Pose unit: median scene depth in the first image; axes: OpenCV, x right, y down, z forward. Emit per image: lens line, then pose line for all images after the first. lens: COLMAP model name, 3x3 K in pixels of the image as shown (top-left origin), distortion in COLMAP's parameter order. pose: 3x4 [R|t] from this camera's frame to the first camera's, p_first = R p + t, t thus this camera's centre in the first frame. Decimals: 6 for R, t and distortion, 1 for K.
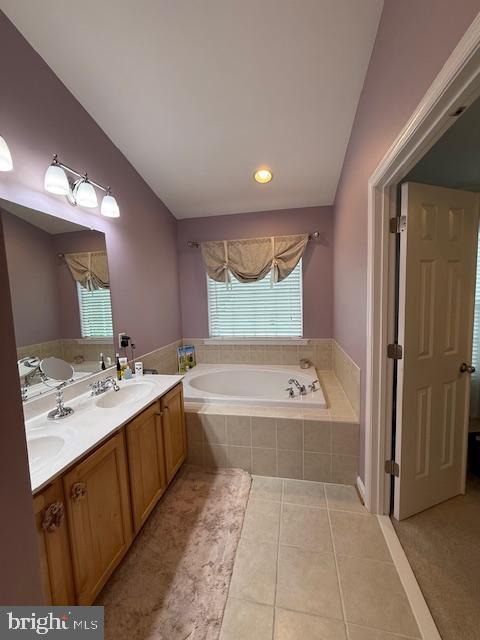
lens RADIAL K [[254.2, 0, 240.8], [0, 254.2, 318.9], [0, 0, 1]] dist [-0.000060, 0.000039]
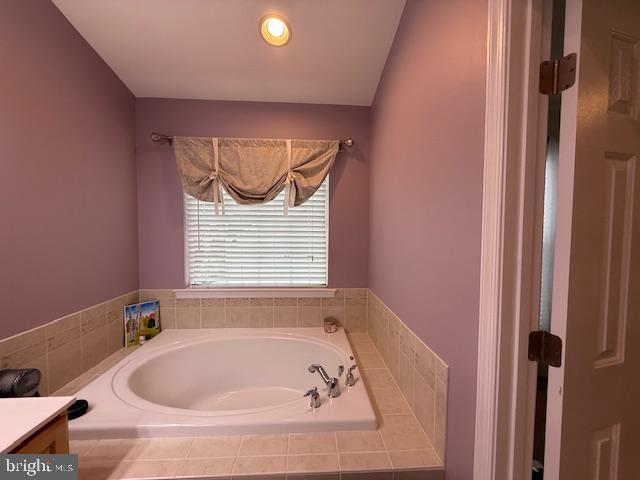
lens RADIAL K [[254.2, 0, 319.4], [0, 254.2, 240.2], [0, 0, 1]] dist [-0.000060, 0.000039]
pose [[0.969122, 0.029472, 0.244815, 0.049406], [-0.017338, 0.998519, -0.051575, -0.020755], [-0.245972, 0.045738, 0.968197, 0.353680]]
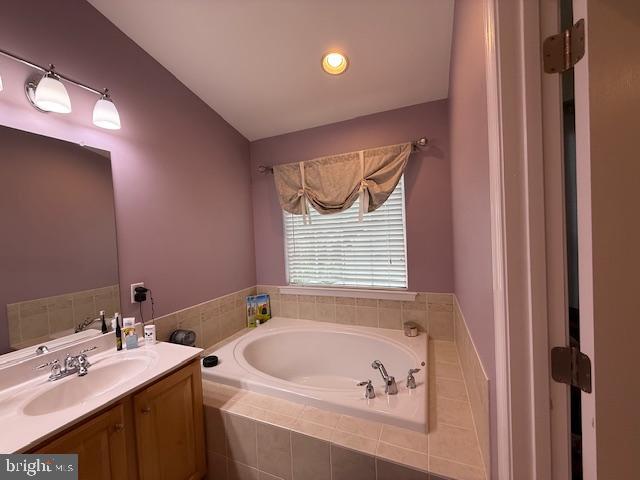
lens RADIAL K [[254.2, 0, 319.4], [0, 254.2, 240.2], [0, 0, 1]] dist [-0.000060, 0.000039]
pose [[0.977957, -0.006522, -0.208704, 0.169519], [-0.005362, 0.998398, -0.056327, -0.024935], [0.208737, 0.056204, 0.976355, 0.289340]]
